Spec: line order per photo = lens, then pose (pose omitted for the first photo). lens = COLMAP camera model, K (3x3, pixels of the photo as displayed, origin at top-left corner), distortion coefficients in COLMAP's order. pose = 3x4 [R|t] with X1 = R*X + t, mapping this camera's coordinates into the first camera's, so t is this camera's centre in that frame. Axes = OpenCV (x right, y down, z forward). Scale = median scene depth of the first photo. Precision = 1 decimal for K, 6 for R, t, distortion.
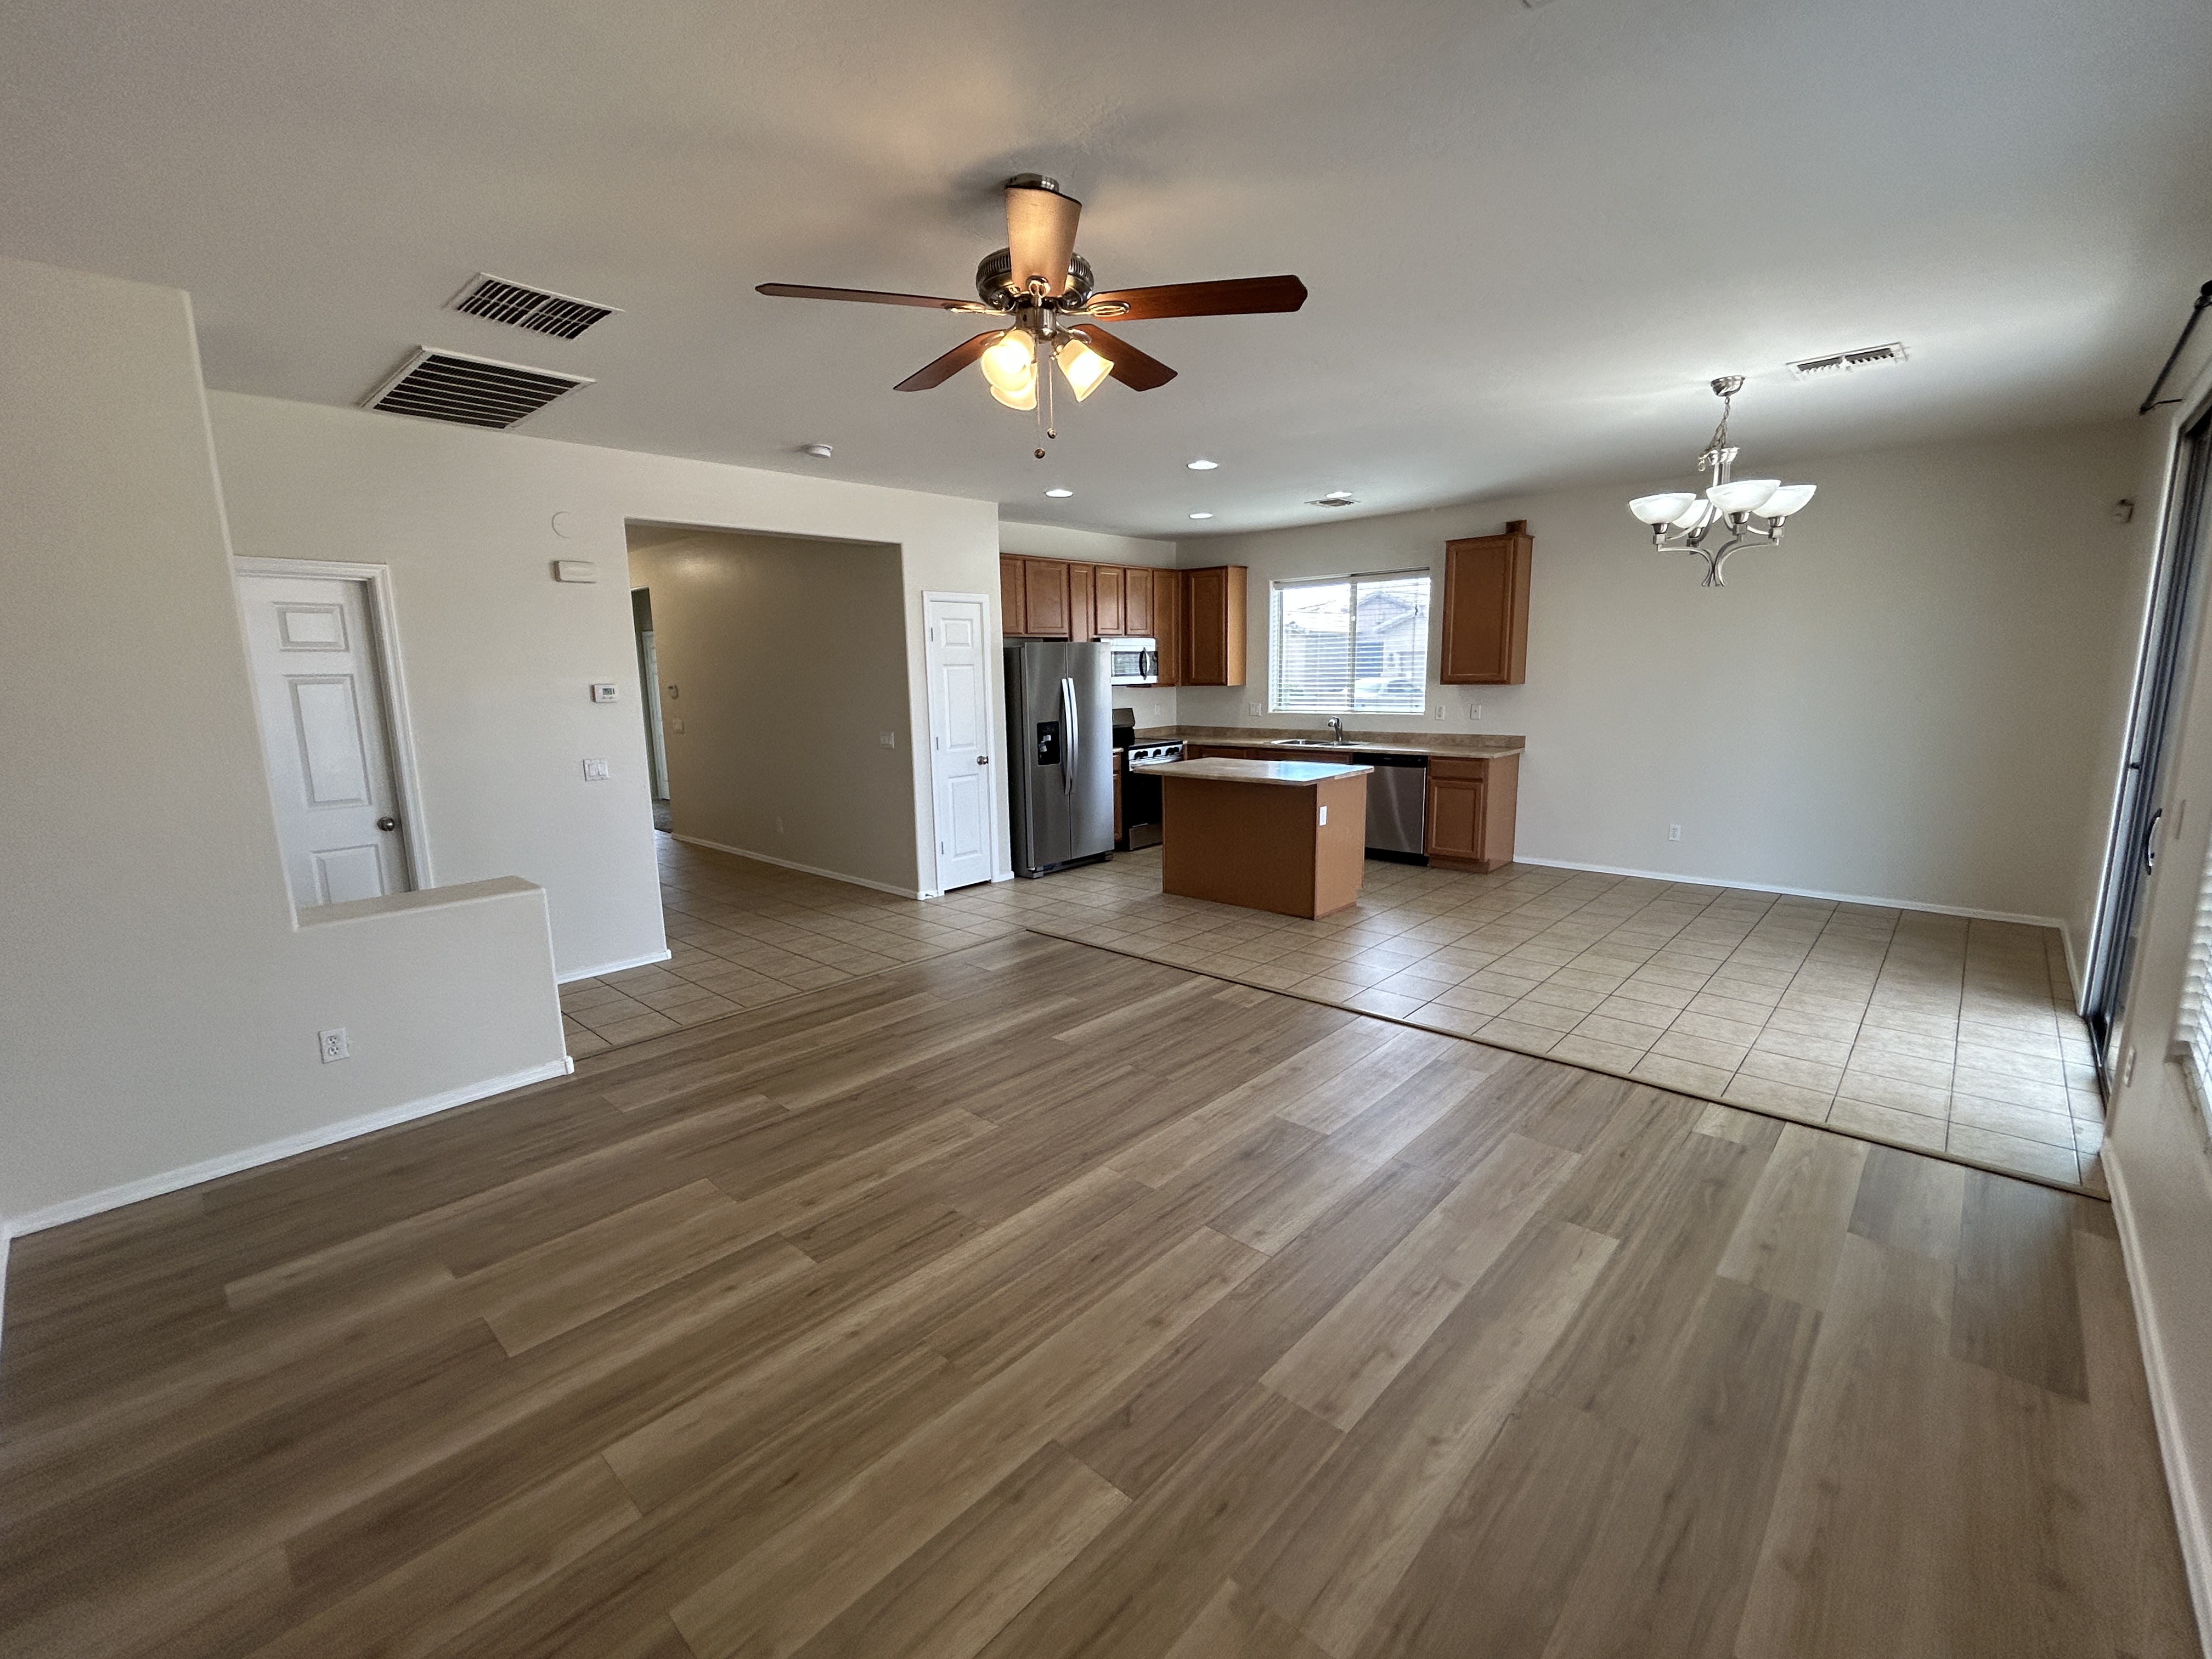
lens RADIAL K [[909.5, 0, 1123.6], [0, 909.5, 820.1], [0, 0, 1]] dist [-0.000650, 0.000190]
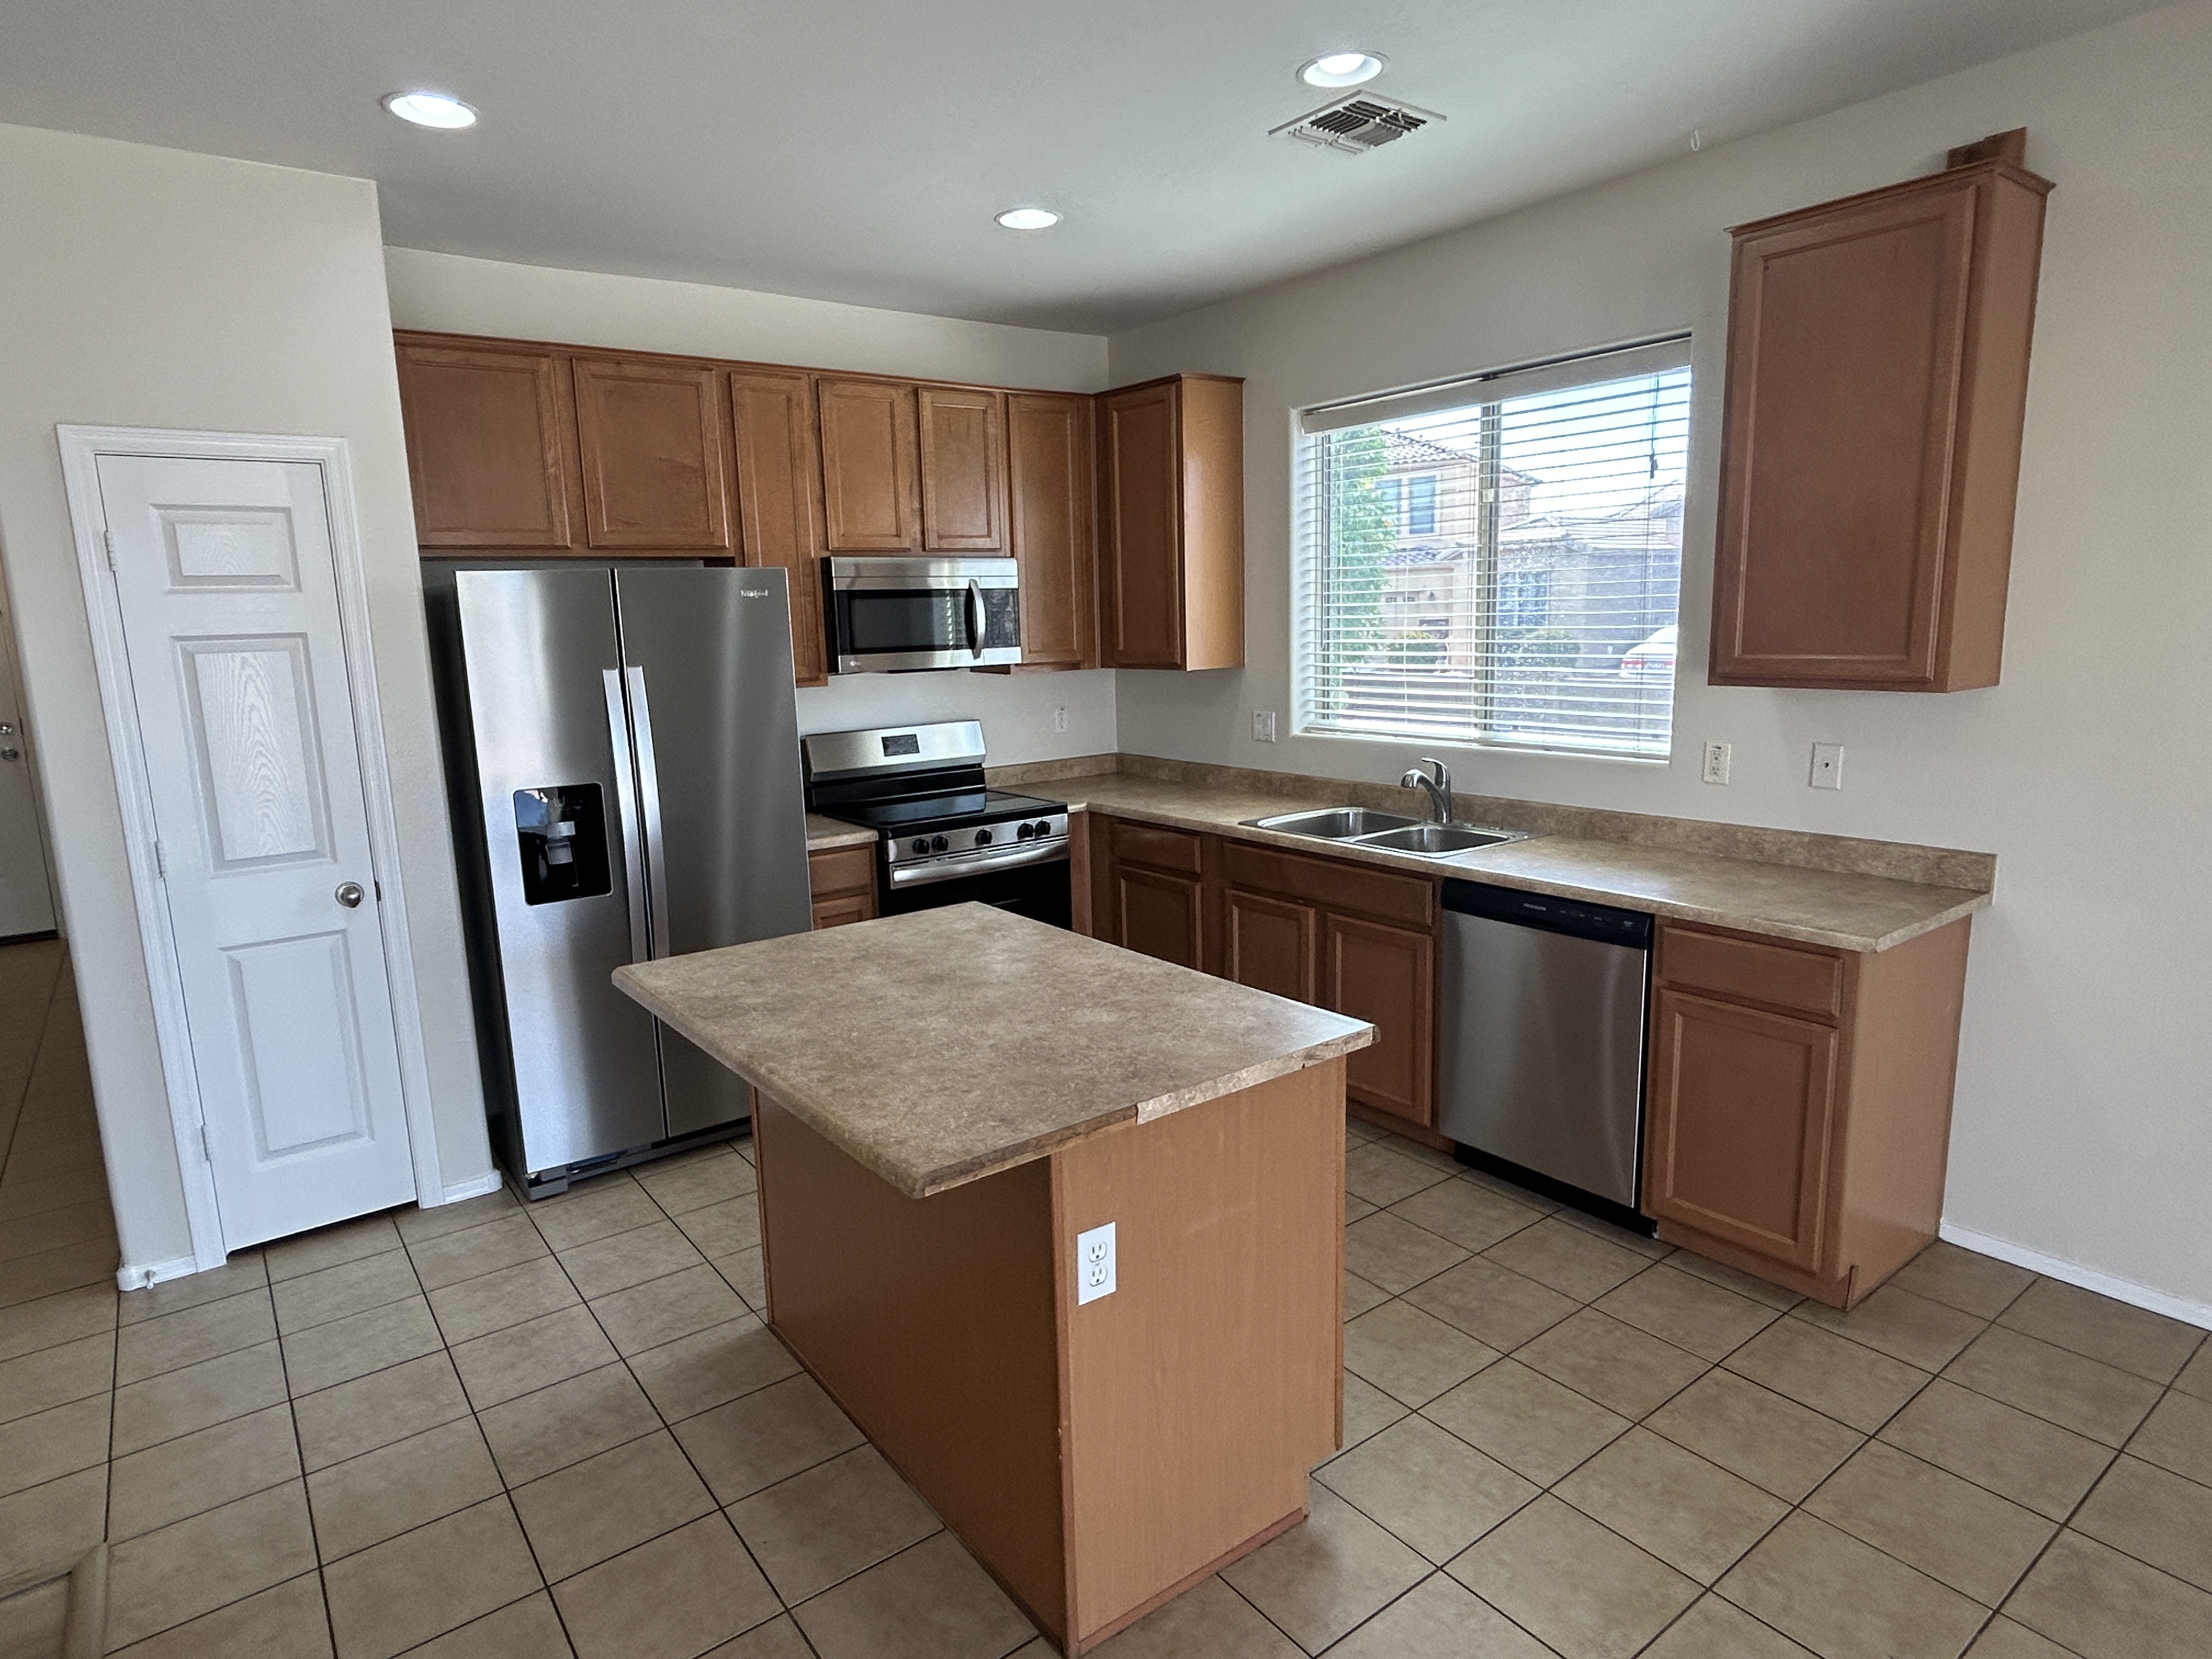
lens RADIAL K [[1252.3, 0, 1106.0], [0, 1252.3, 829.5], [0, 0, 1]] dist [-0.000950, 0.000230]
pose [[0.983646, 0.024074, -0.178497, 0.320912], [-0.022283, 0.999679, 0.012032, -0.144569], [0.178729, -0.007858, 0.983867, 0.768577]]
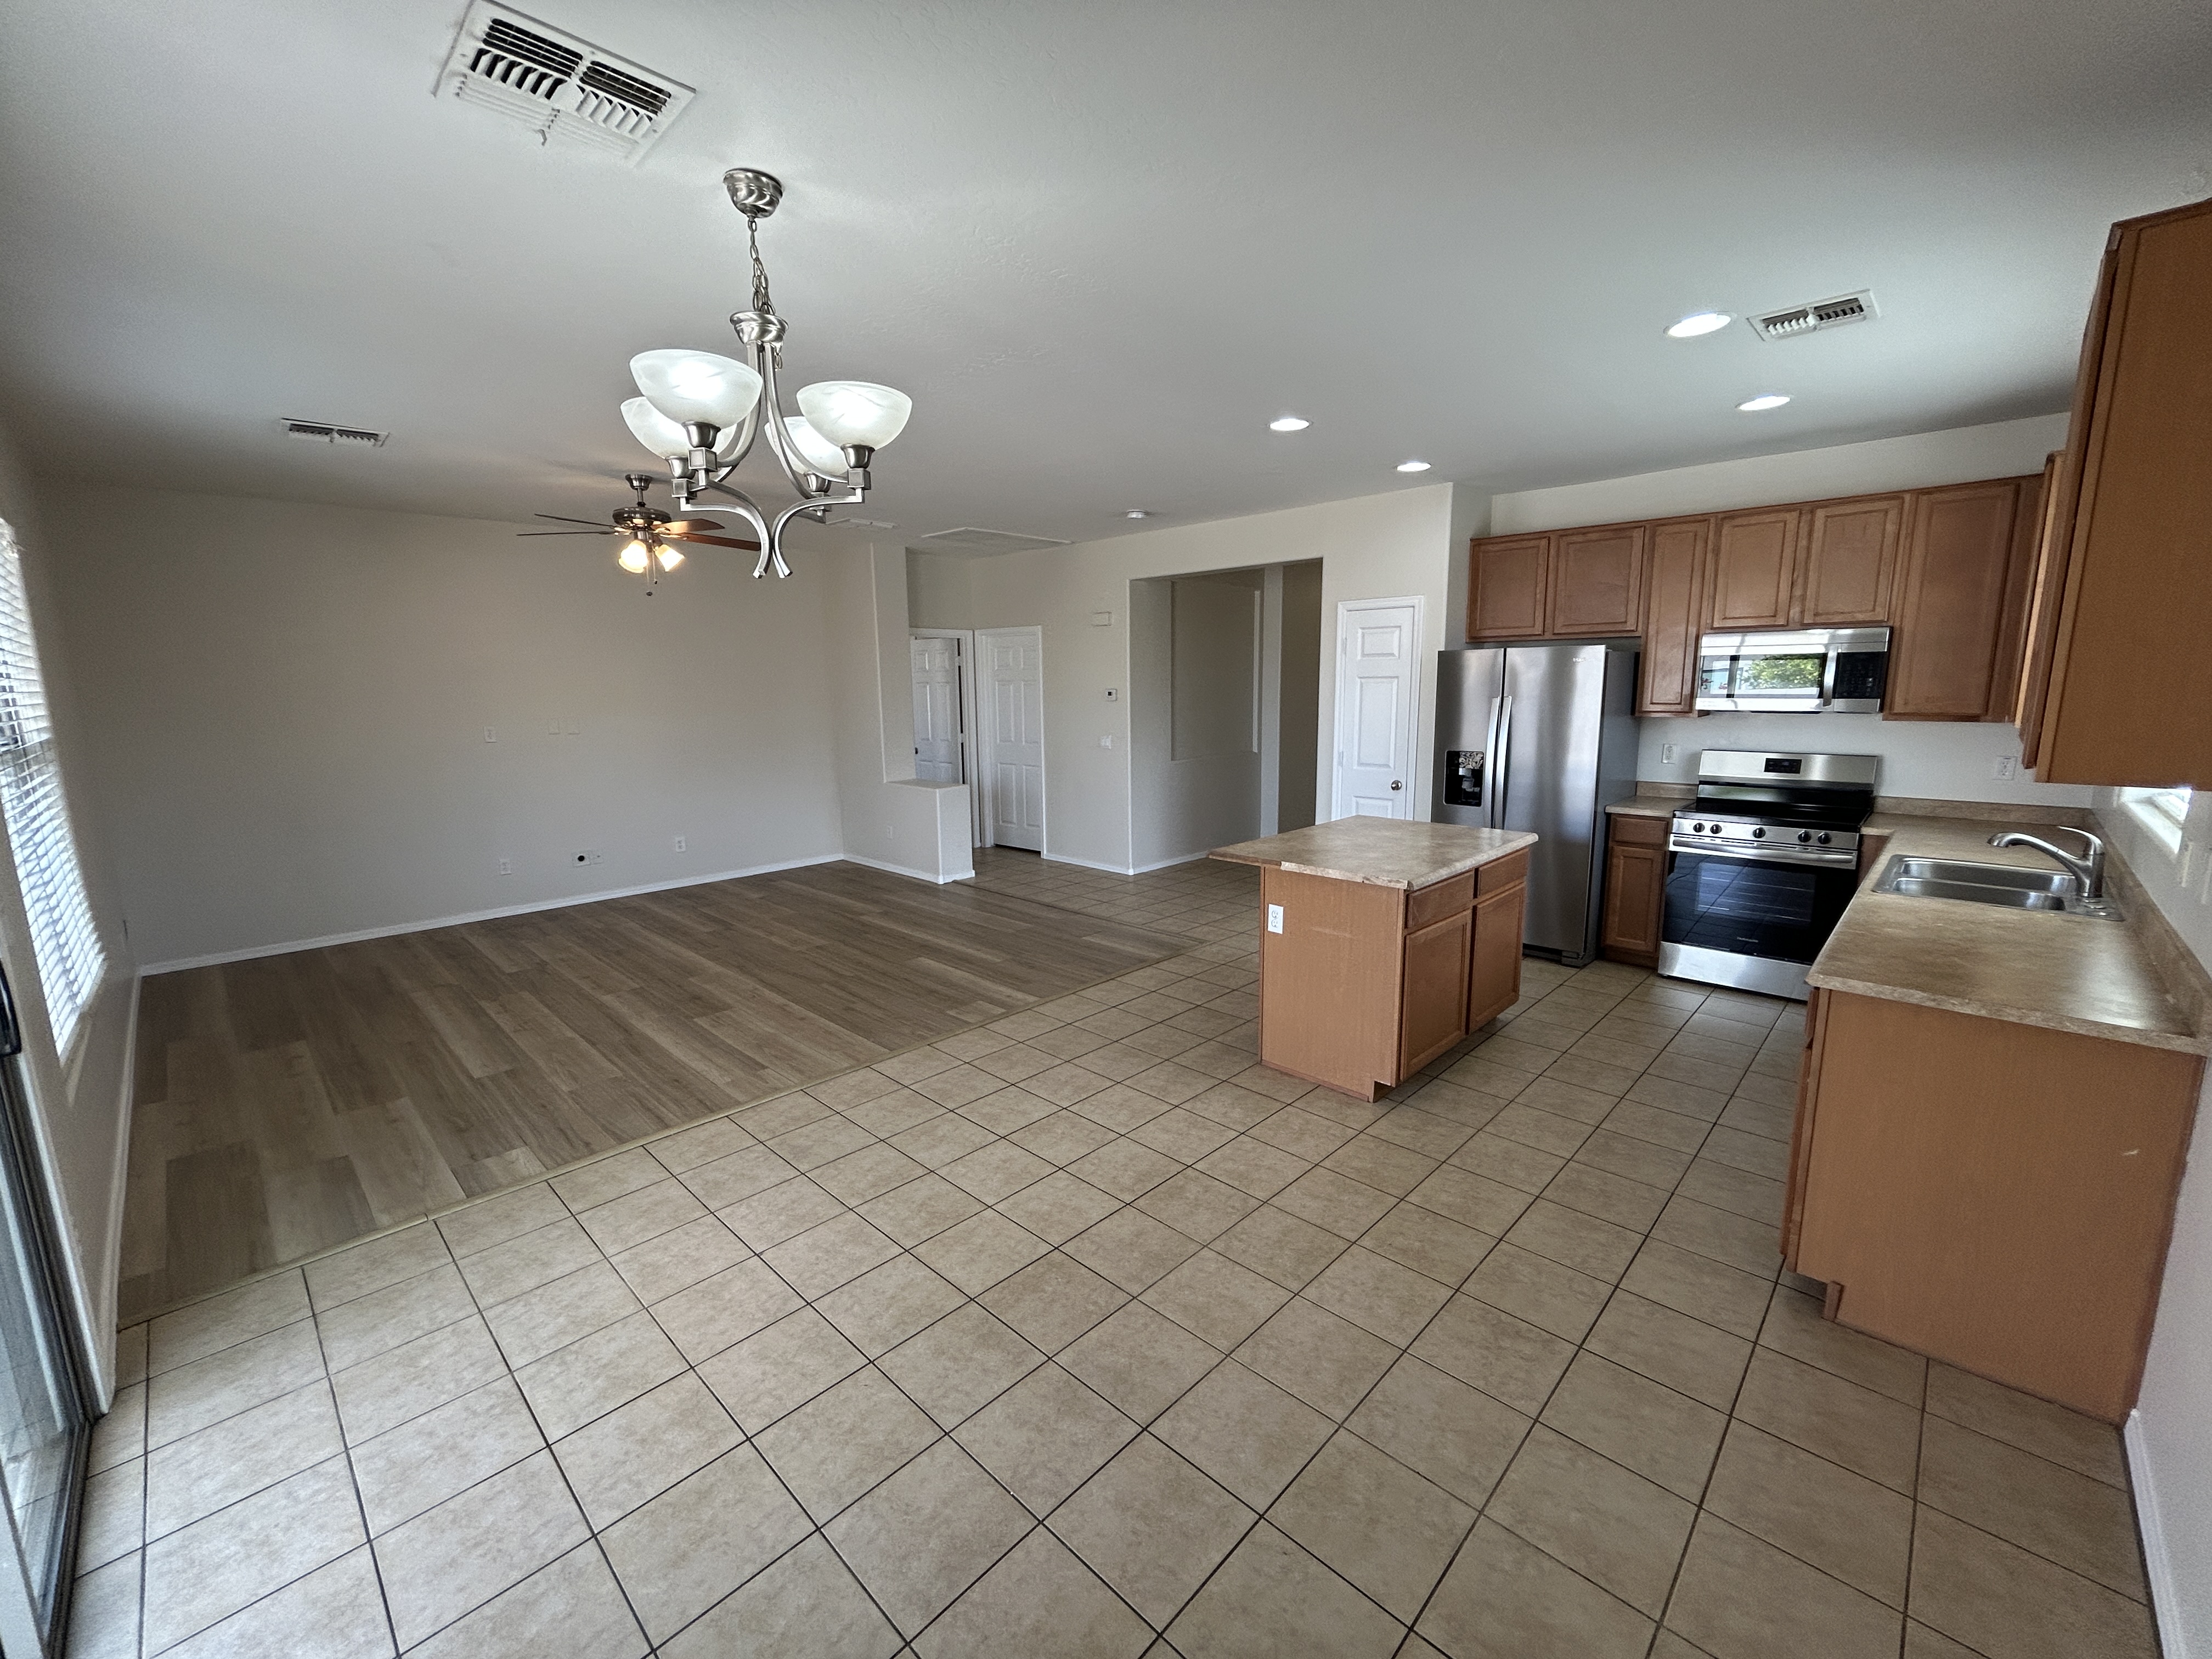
lens RADIAL K [[909.5, 0, 1123.6], [0, 909.5, 820.1], [0, 0, 1]] dist [-0.000650, 0.000190]
pose [[-0.005080, 0.173015, -0.984906, 0.990508], [-0.157333, 0.972514, 0.171650, -0.196542], [0.987532, 0.155830, 0.022281, 0.994053]]
